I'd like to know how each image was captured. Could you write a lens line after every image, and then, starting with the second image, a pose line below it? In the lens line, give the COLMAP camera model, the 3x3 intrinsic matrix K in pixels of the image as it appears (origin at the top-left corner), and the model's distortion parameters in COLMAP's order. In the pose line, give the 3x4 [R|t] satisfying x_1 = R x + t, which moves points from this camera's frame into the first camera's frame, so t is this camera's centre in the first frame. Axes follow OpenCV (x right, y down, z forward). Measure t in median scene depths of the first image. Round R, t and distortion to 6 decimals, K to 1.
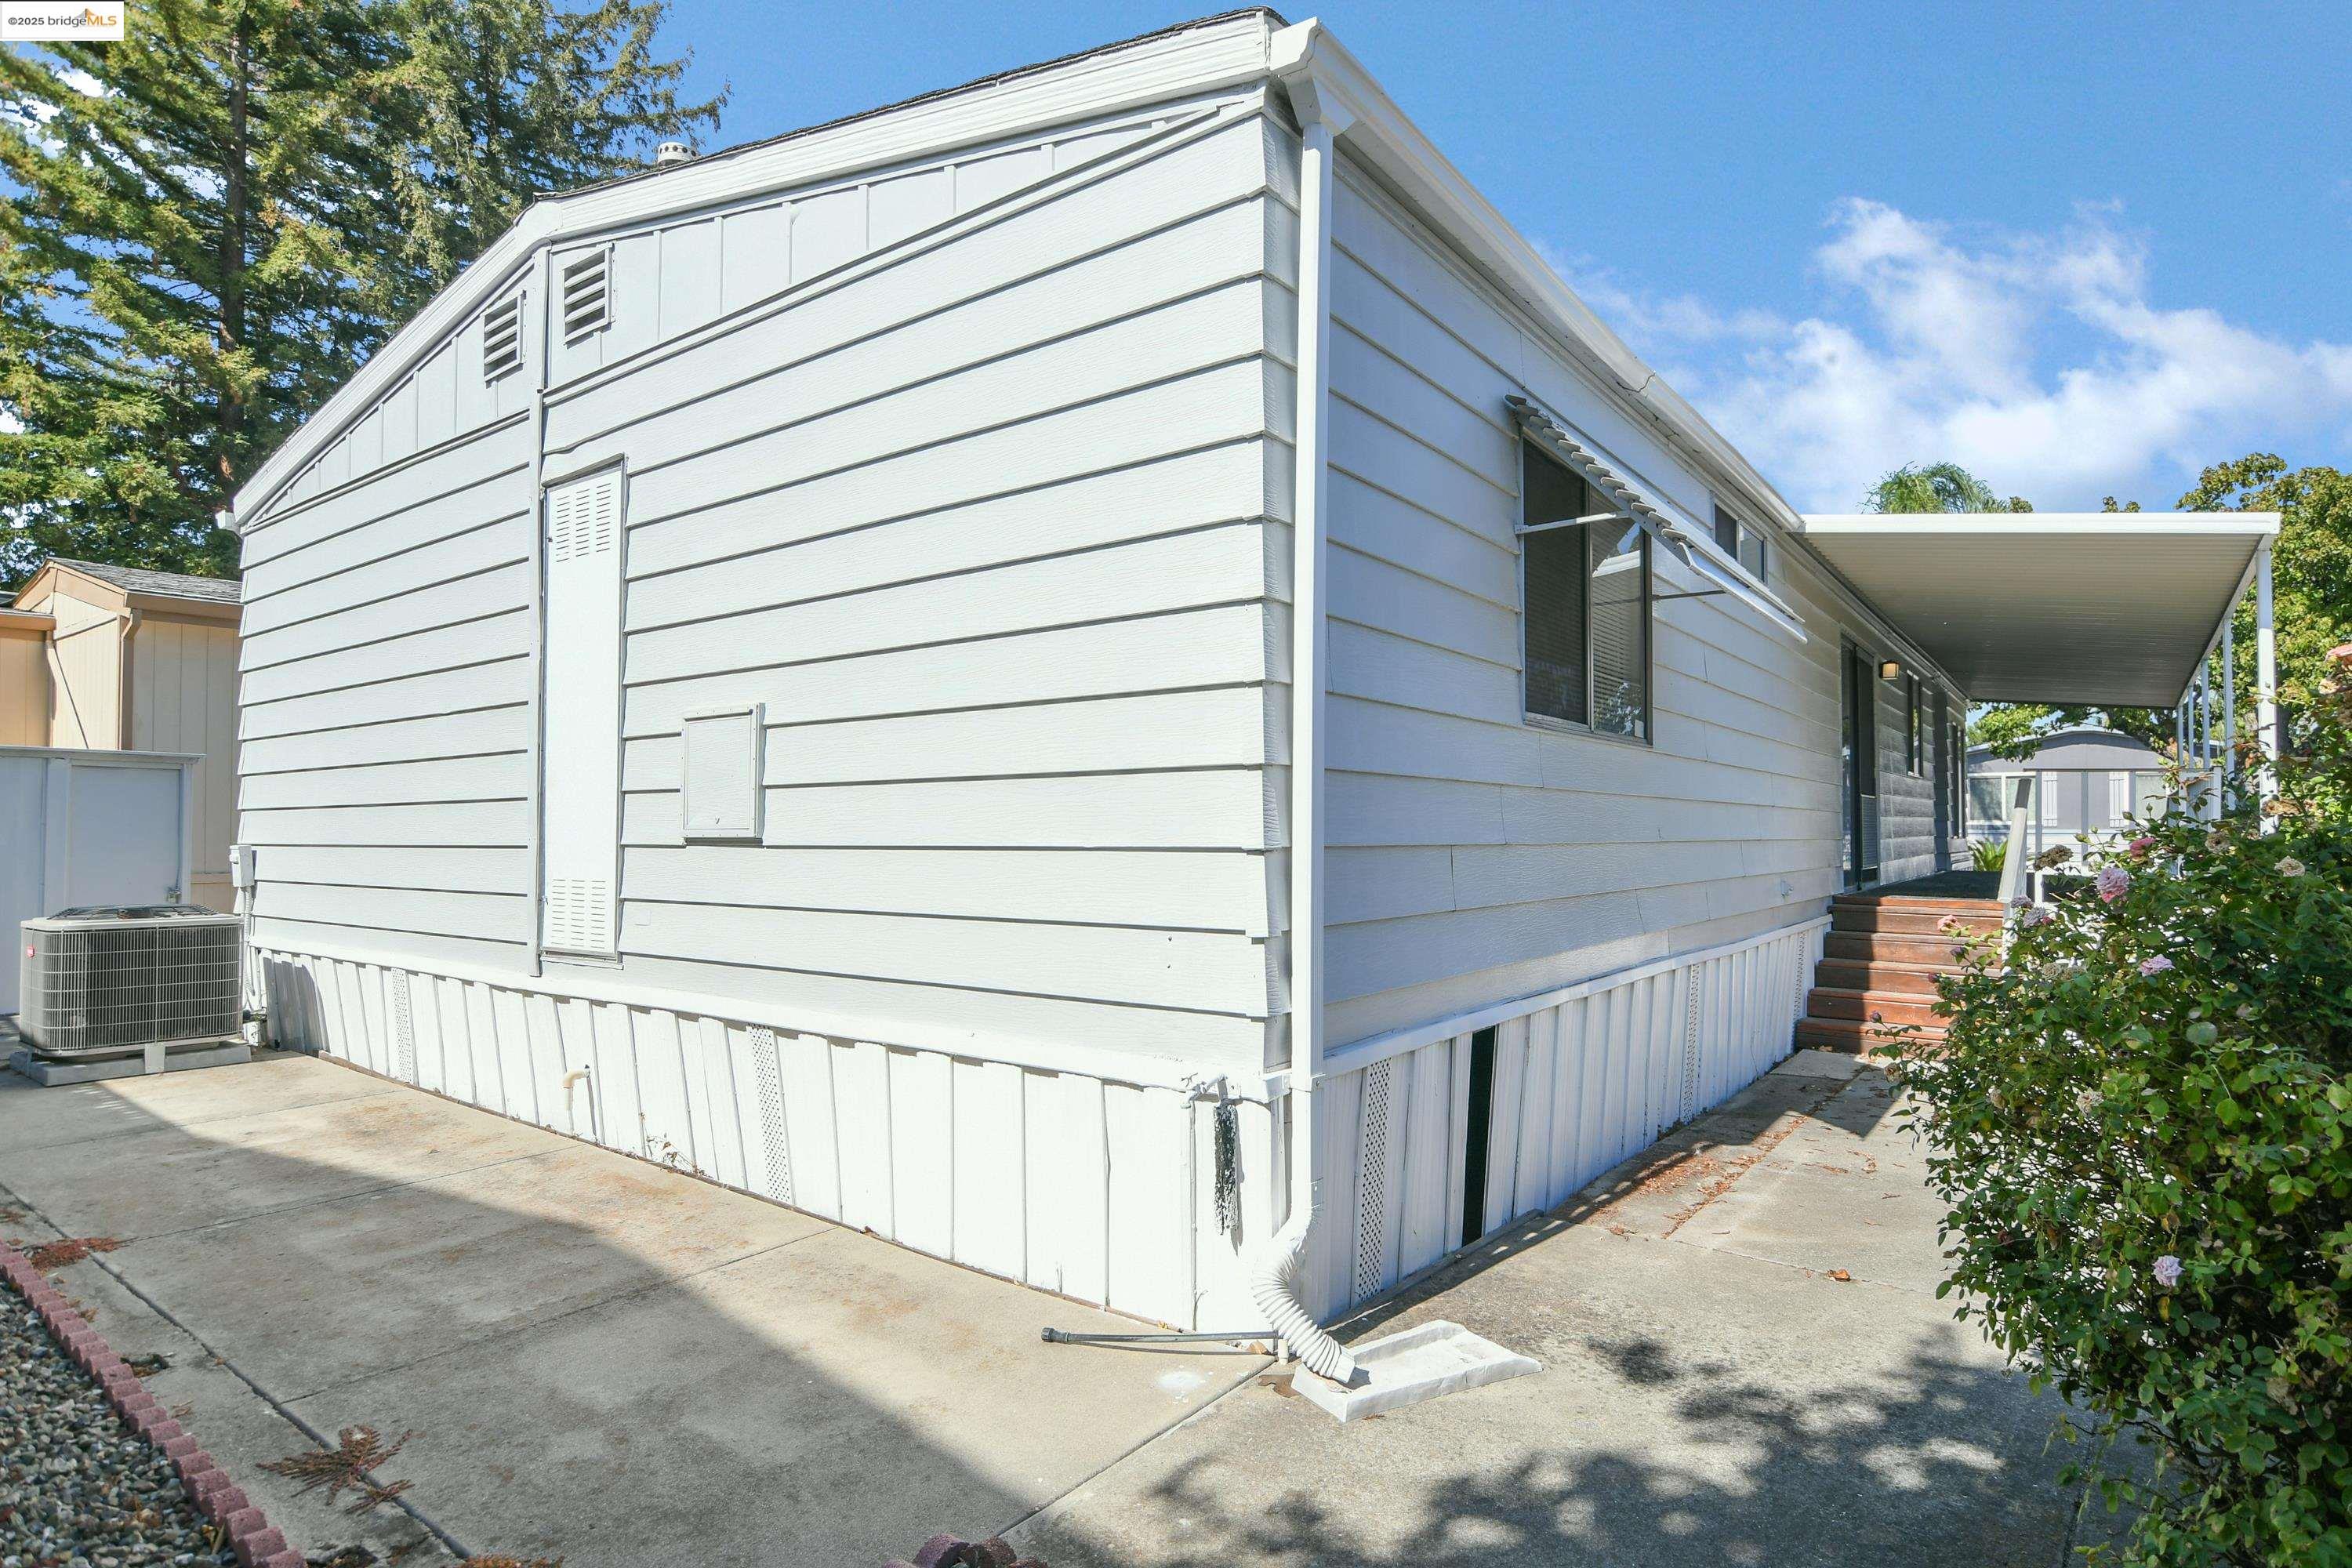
lens RADIAL K [[1259.1, 0, 1176.1], [0, 1259.1, 803.7], [0, 0, 1]] dist [-0.013207, 0.000641]
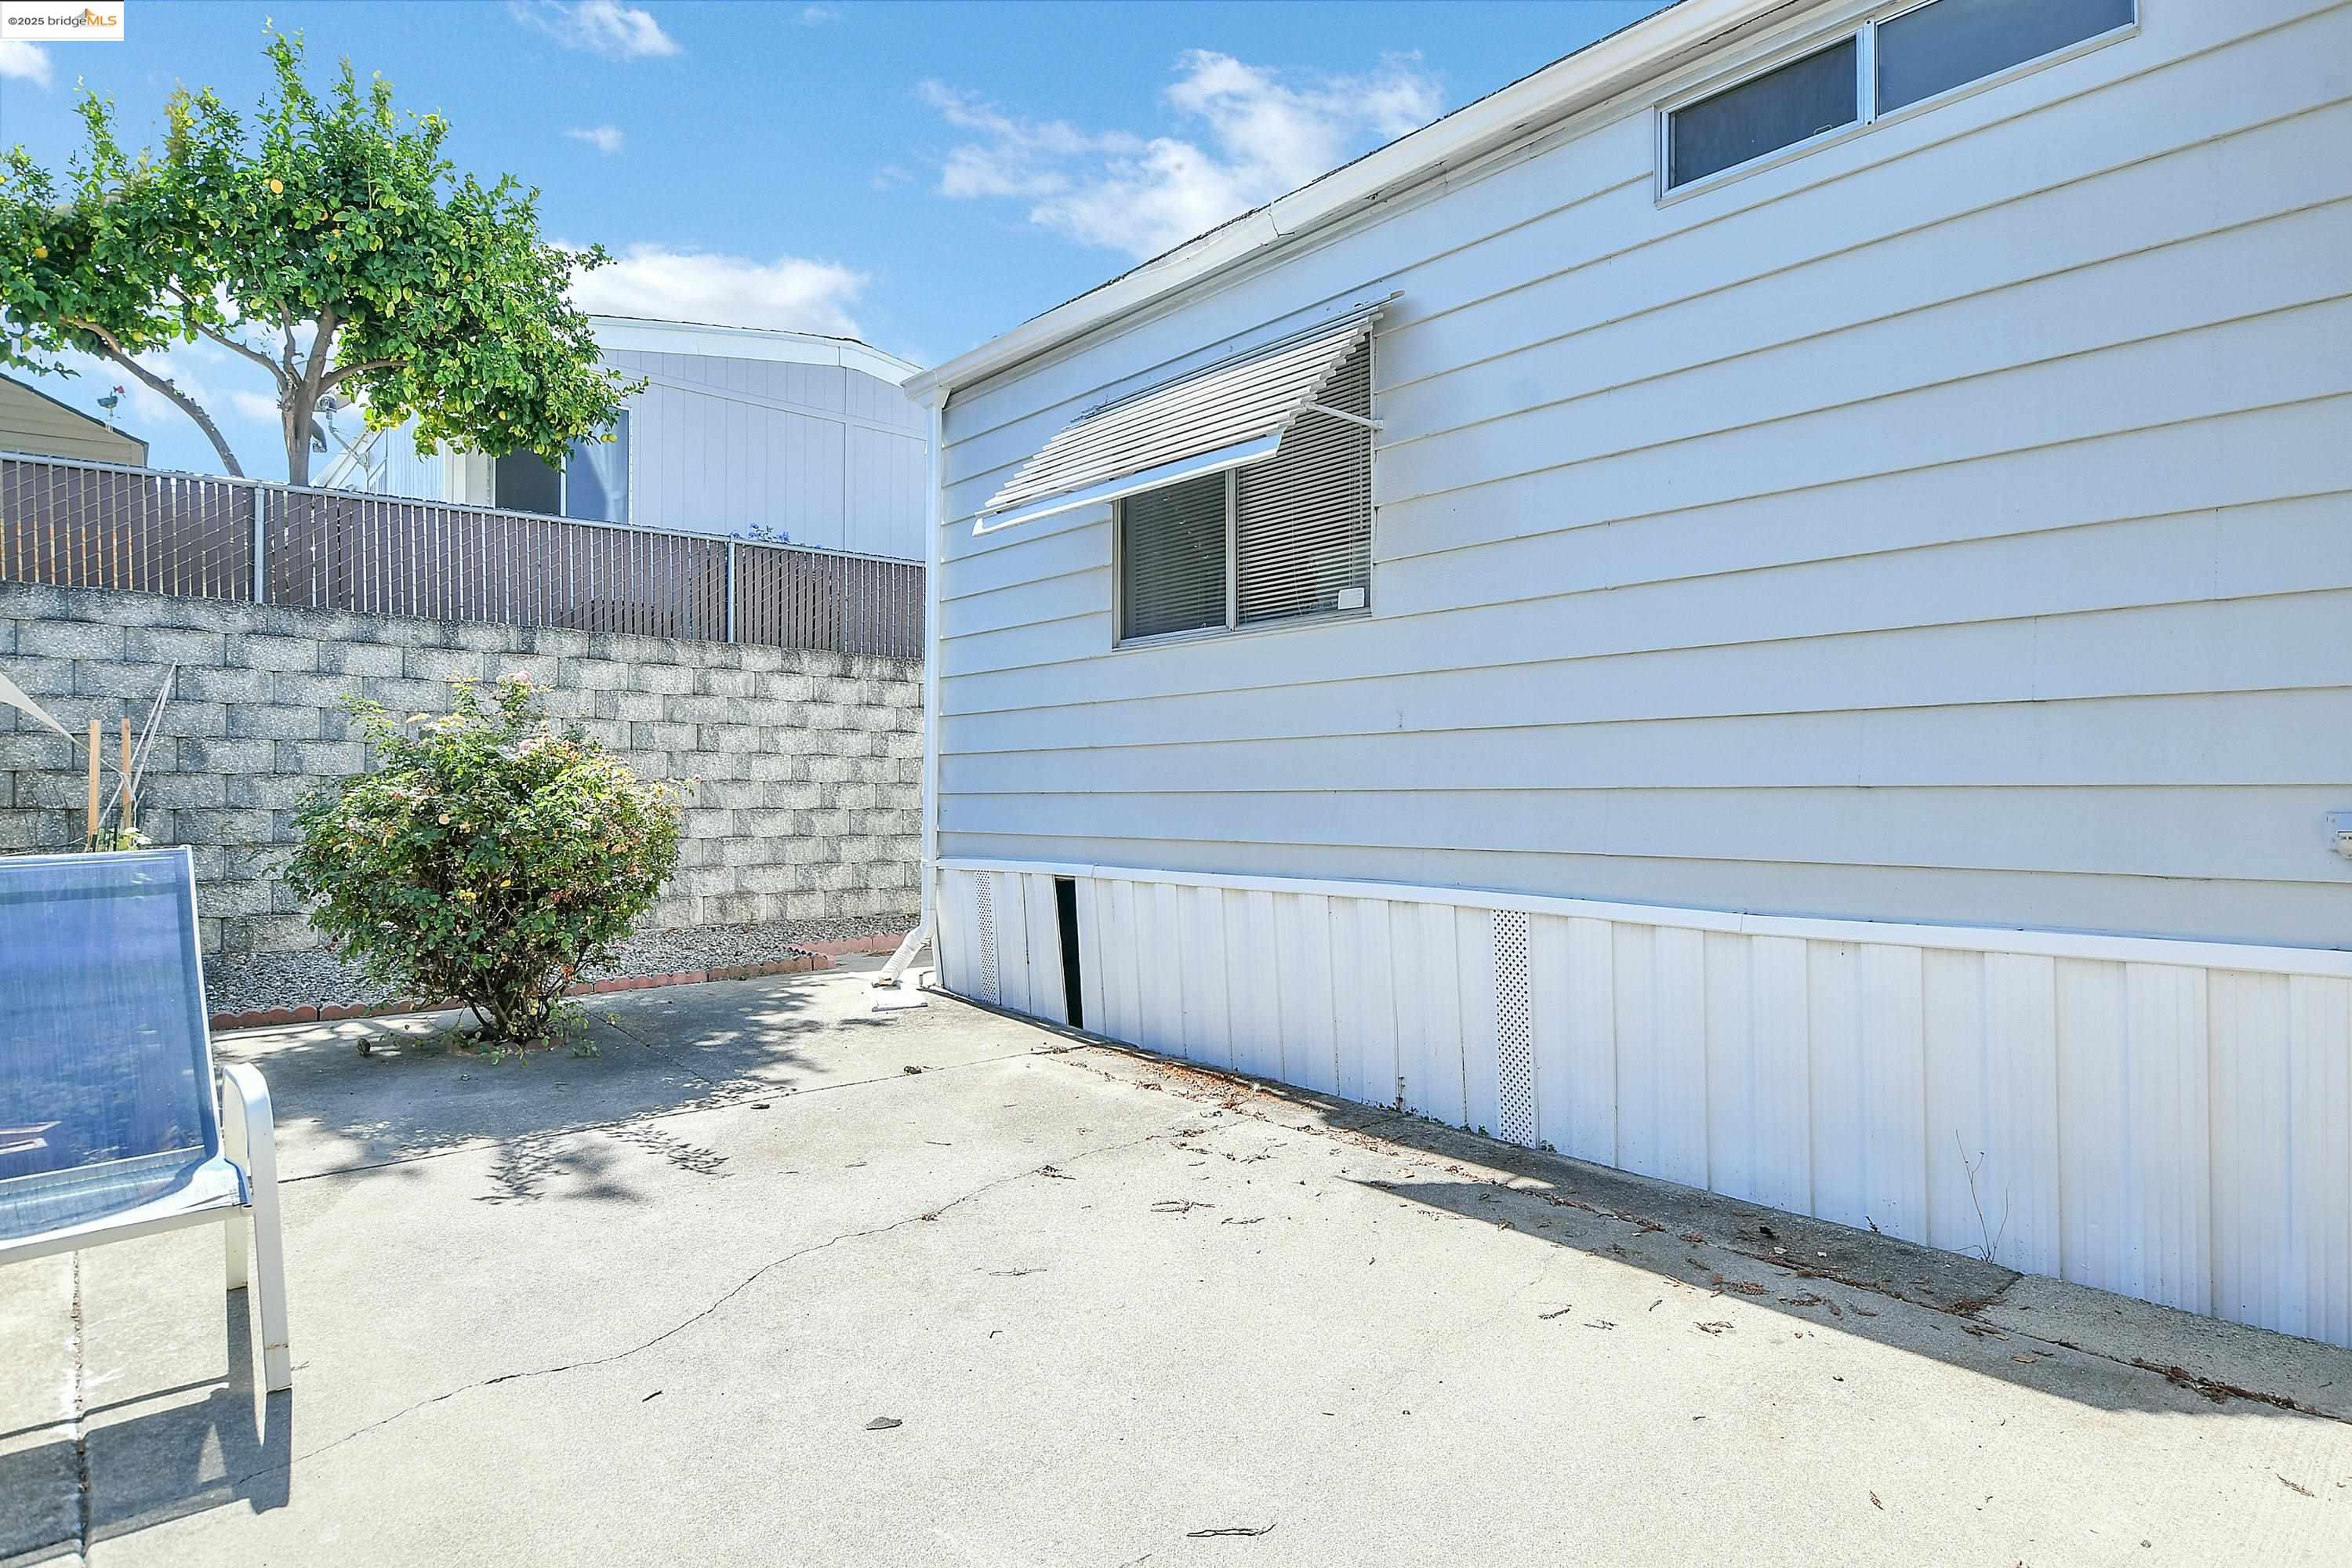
lens RADIAL K [[1259.1, 0, 1186.3], [0, 1259.1, 773.9], [0, 0, 1]] dist [-0.013207, 0.000641]
pose [[-0.189307, -0.003348, -0.981912, 1.178367], [0.032319, 0.999431, -0.009639, 0.059196], [0.981386, -0.033559, -0.189091, 1.027986]]
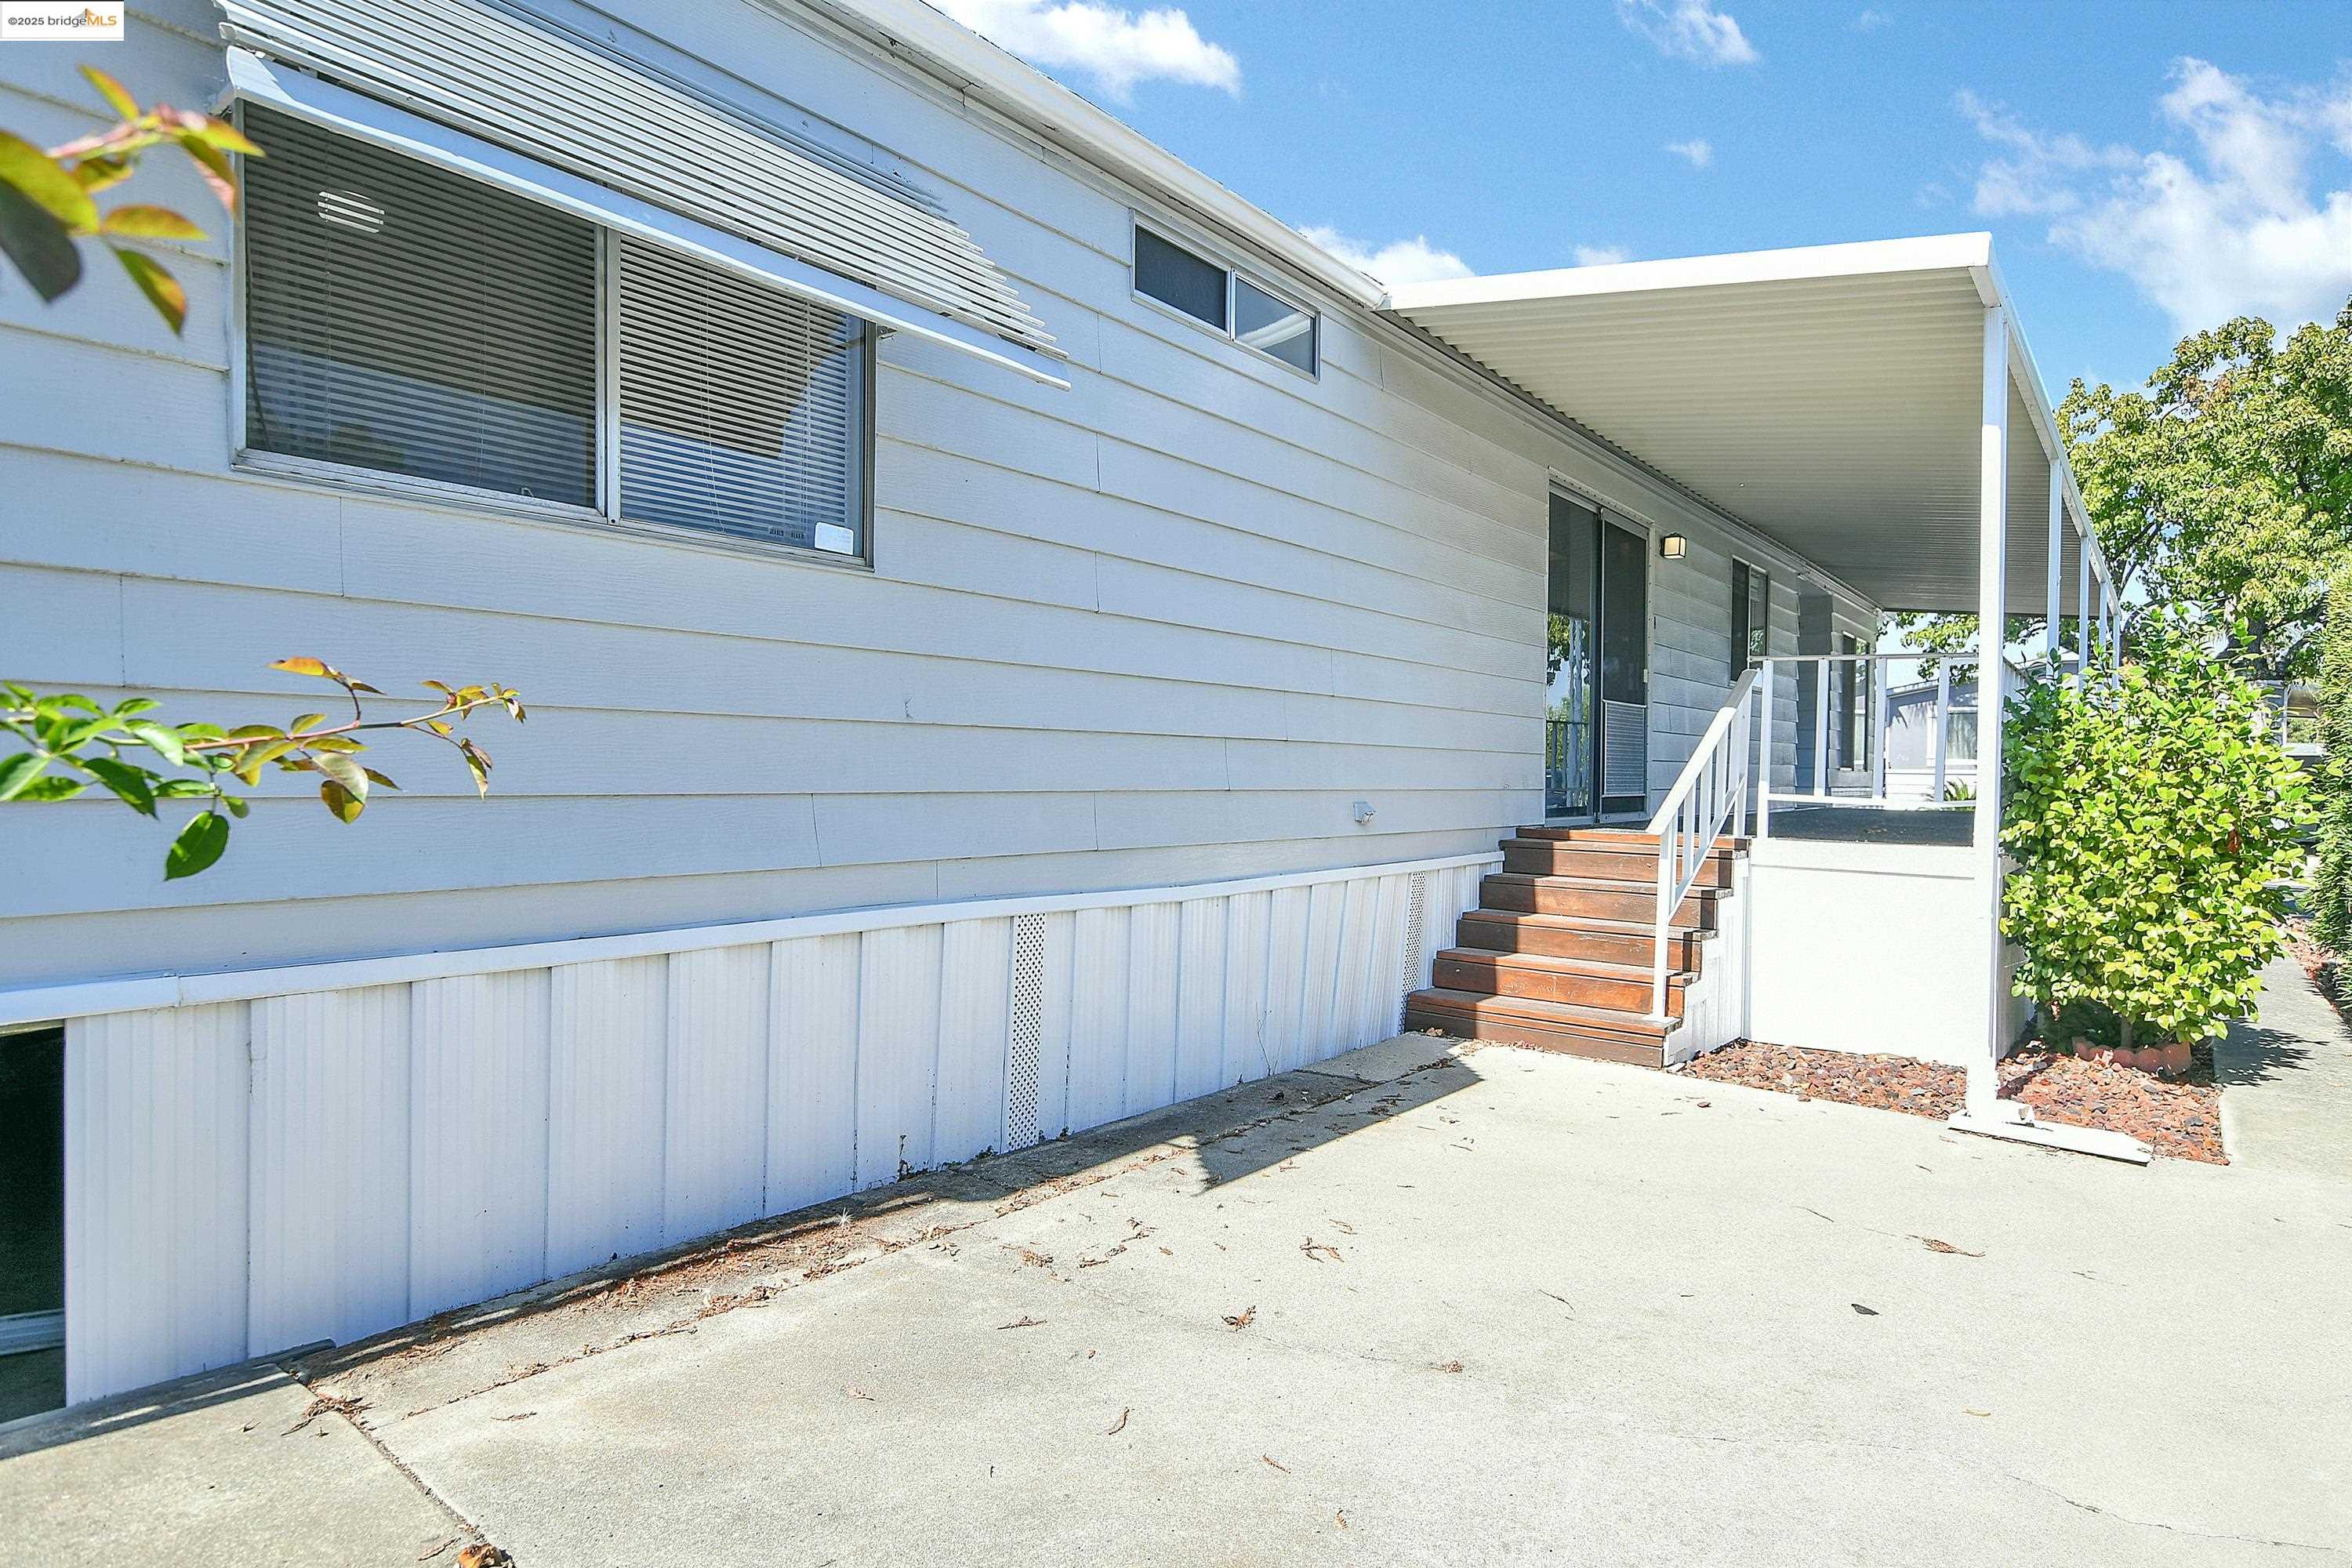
lens RADIAL K [[1259.1, 0, 1184.5], [0, 1259.1, 791.2], [0, 0, 1]] dist [-0.013207, 0.000641]
pose [[0.999321, 0.012443, -0.034678, 0.545750], [-0.011135, 0.999229, 0.037662, 0.039270], [0.035120, -0.037250, 0.998689, 0.363324]]
